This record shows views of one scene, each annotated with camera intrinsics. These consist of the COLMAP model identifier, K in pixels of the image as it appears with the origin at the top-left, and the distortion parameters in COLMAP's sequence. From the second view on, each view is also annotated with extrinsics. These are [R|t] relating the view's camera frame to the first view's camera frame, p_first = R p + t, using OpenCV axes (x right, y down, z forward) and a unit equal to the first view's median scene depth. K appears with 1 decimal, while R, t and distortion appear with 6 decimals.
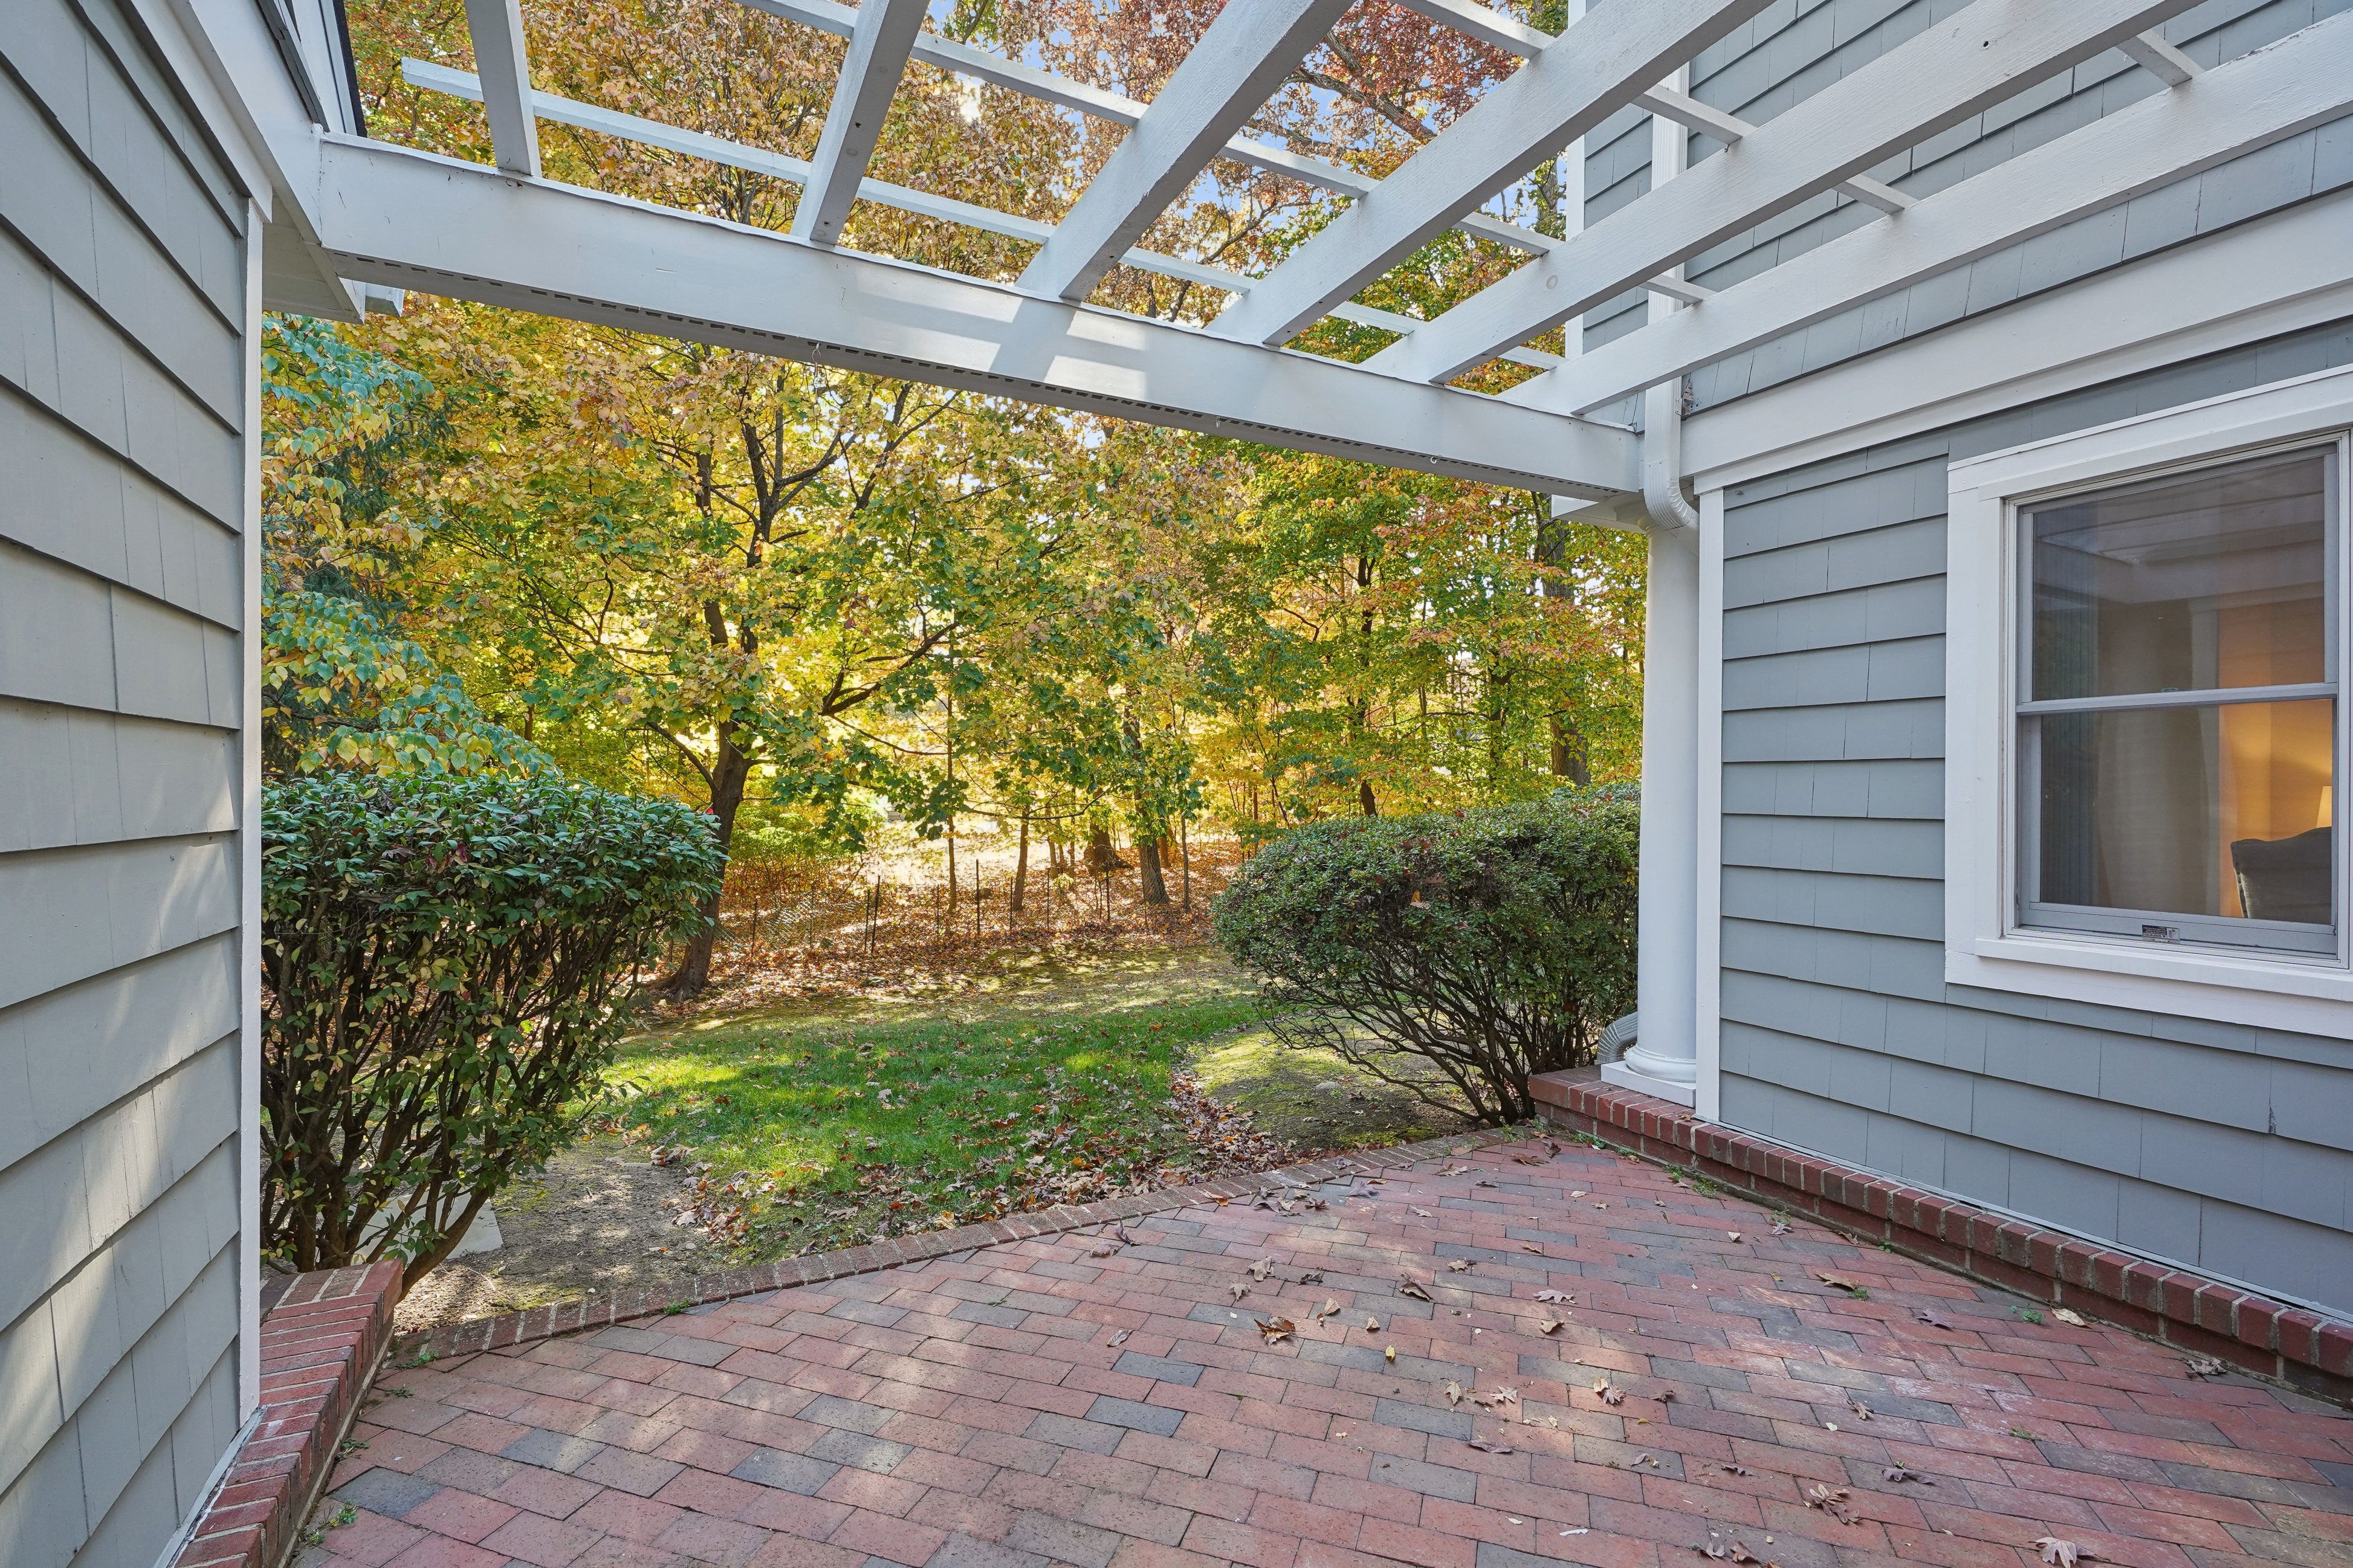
lens RADIAL K [[1049.2, 0, 1171.6], [0, 1049.2, 790.7], [0, 0, 1]] dist [0.002454, -0.000711]
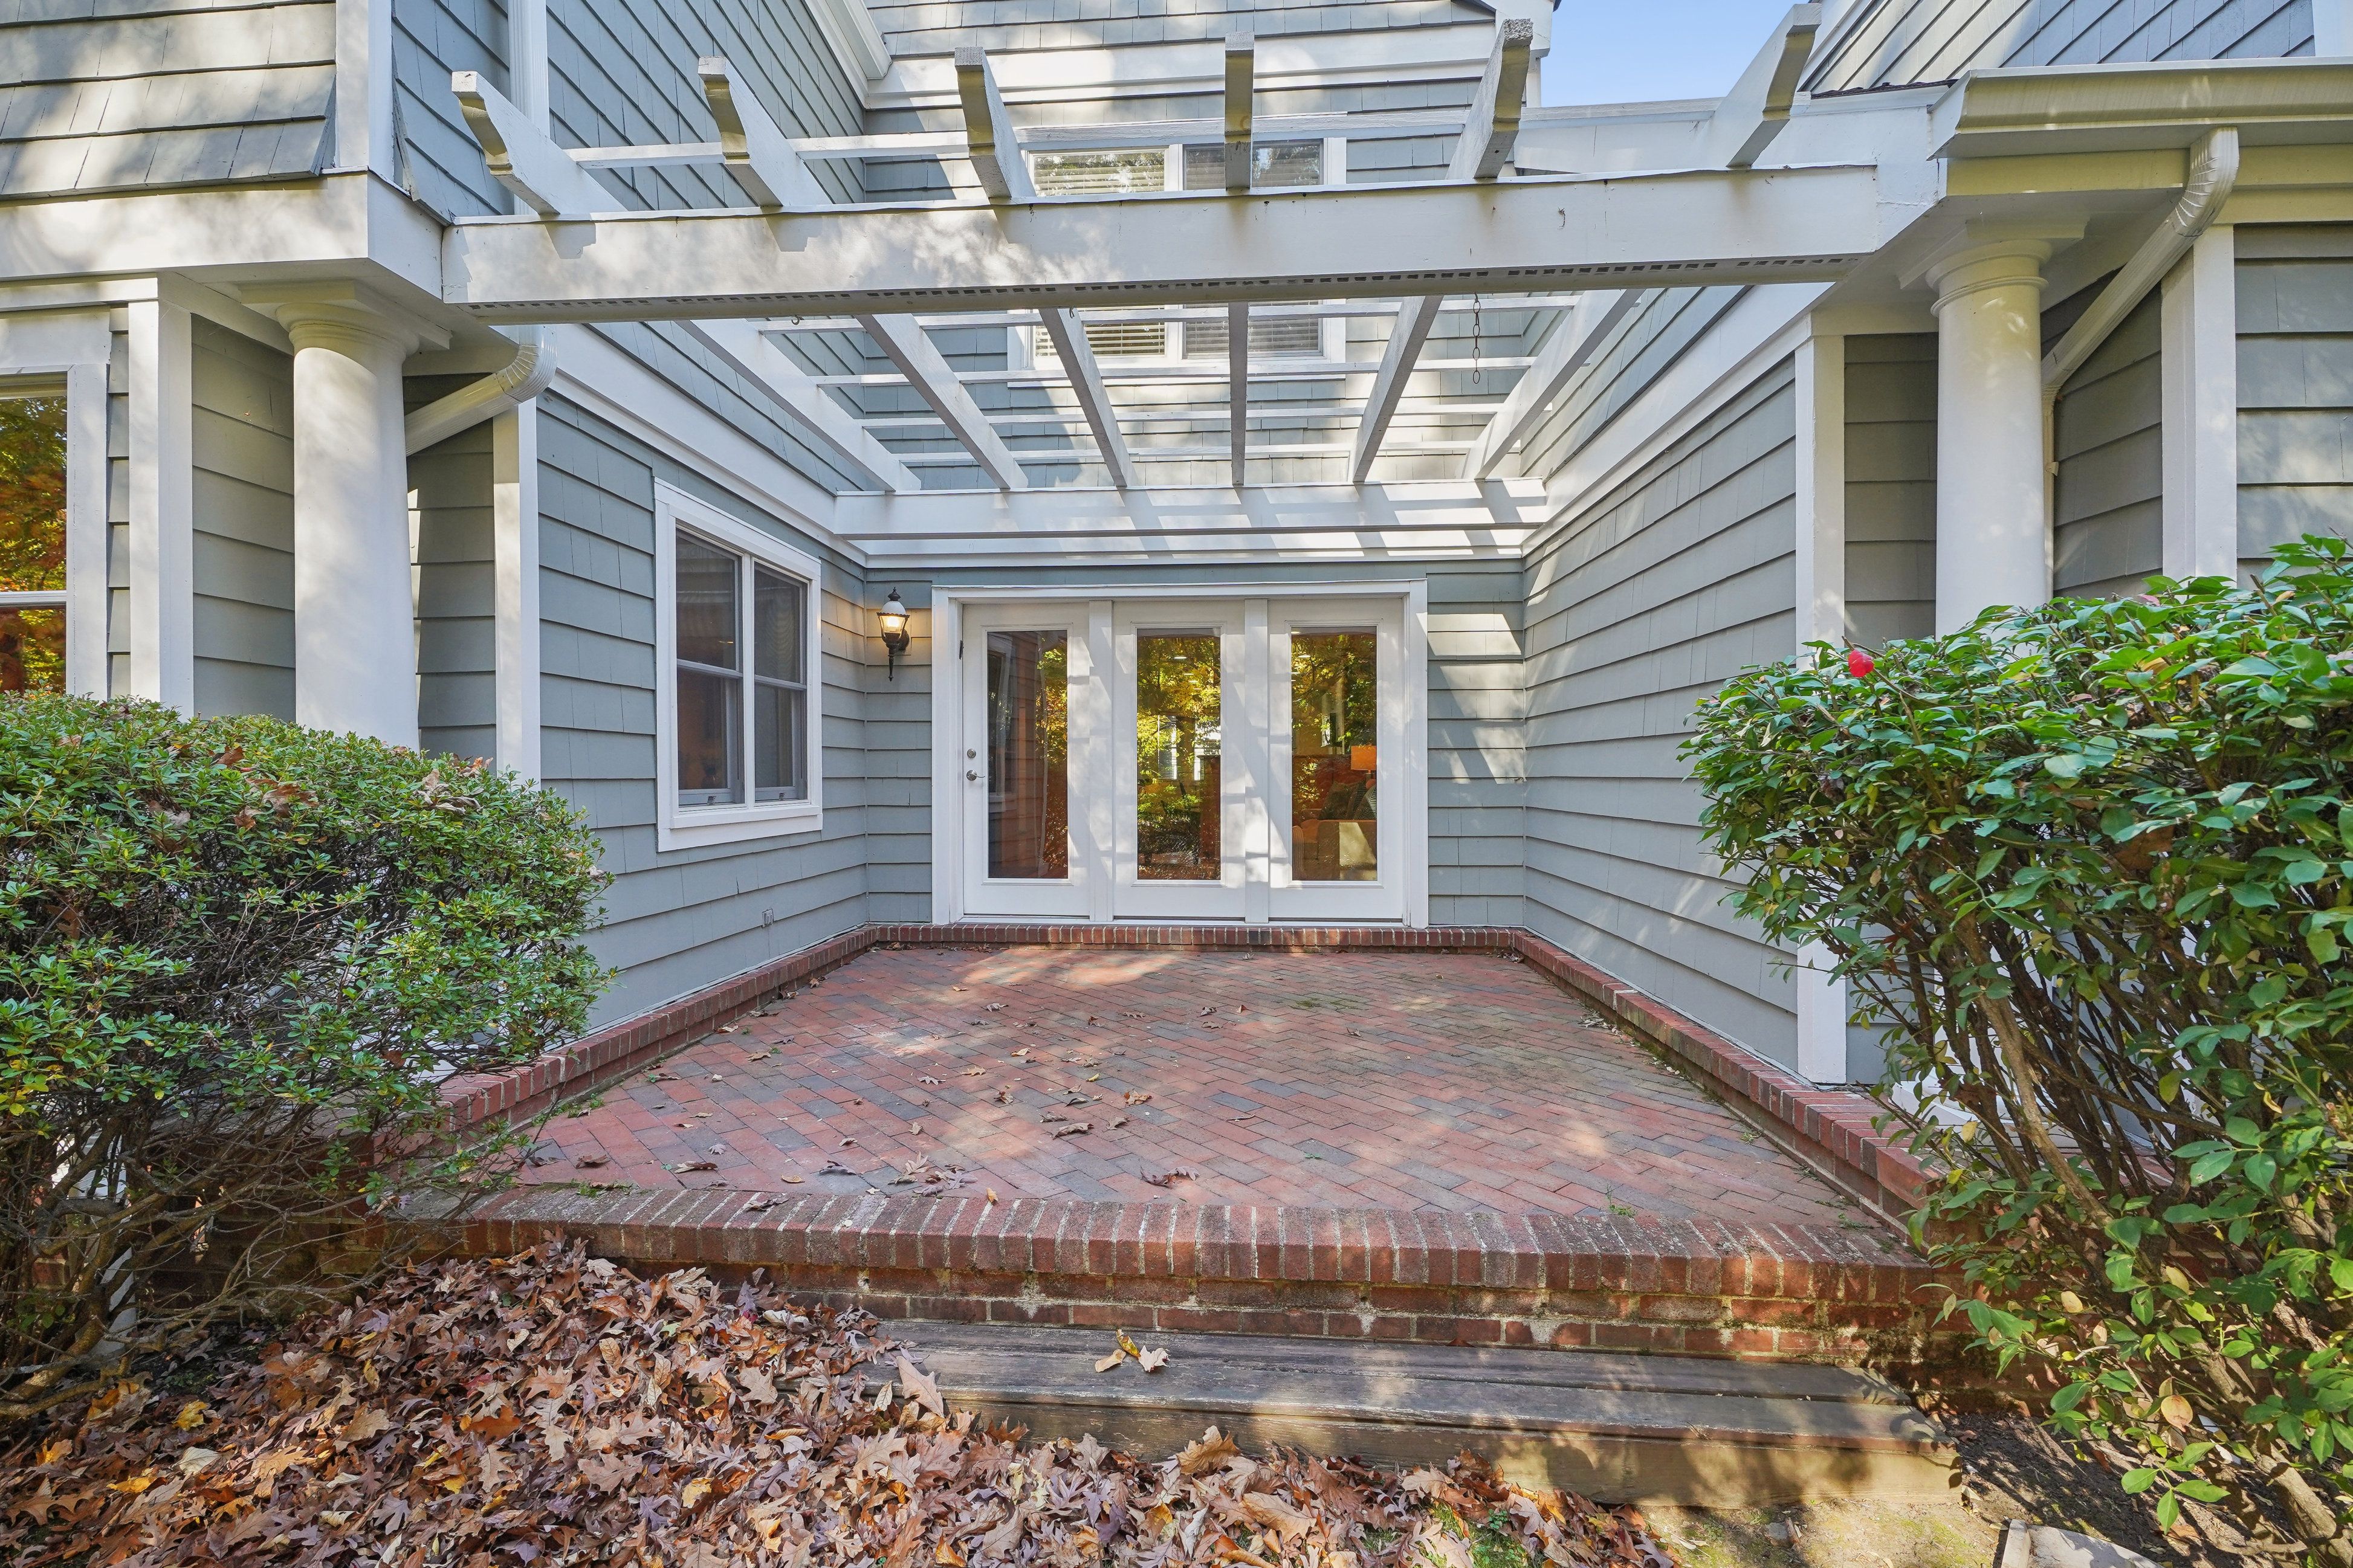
lens RADIAL K [[1049.2, 0, 1173.2], [0, 1049.2, 780.9], [0, 0, 1]] dist [0.002454, -0.000711]
pose [[-0.854832, -0.005548, 0.518876, -0.558994], [-0.001128, 0.999960, 0.008834, 0.074409], [-0.518904, 0.006967, -0.854804, 1.825483]]
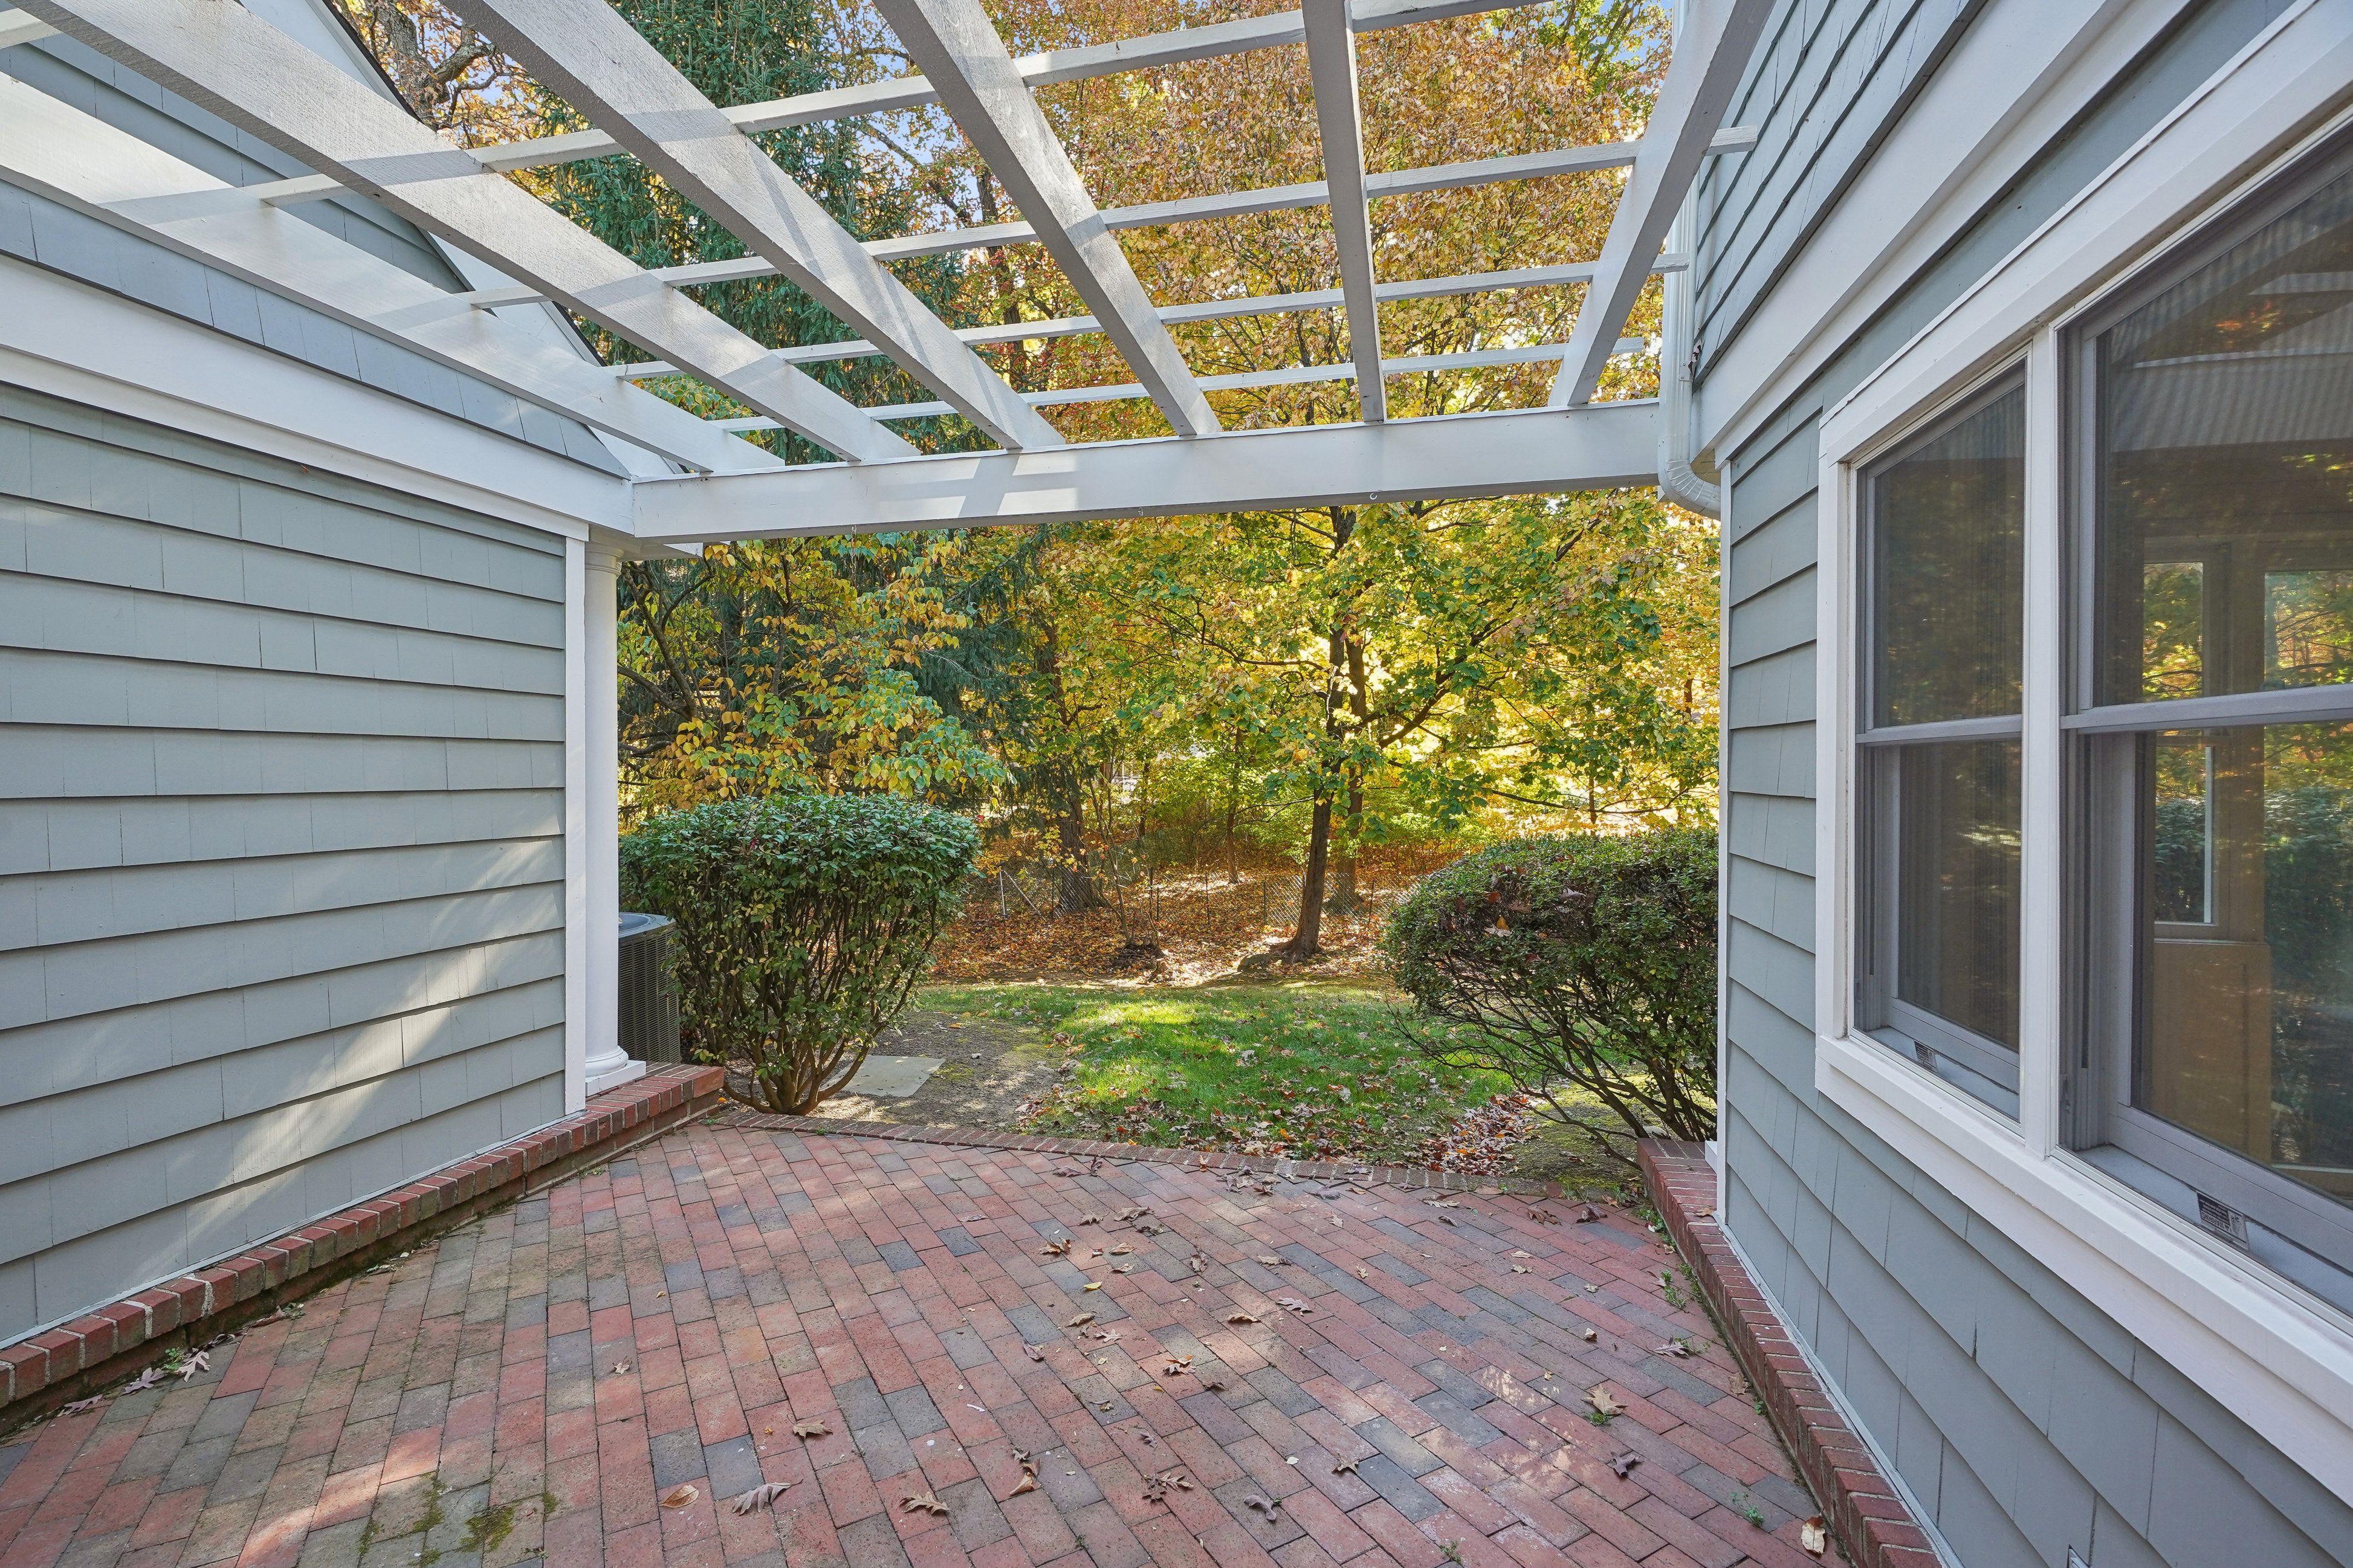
lens RADIAL K [[1049.2, 0, 1159.0], [0, 1049.2, 774.7], [0, 0, 1]] dist [0.002454, -0.000711]
pose [[0.762320, -0.000935, -0.647200, 0.866570], [0.002540, 0.999996, 0.001548, -0.051843], [0.647195, -0.002824, 0.762319, 0.094582]]
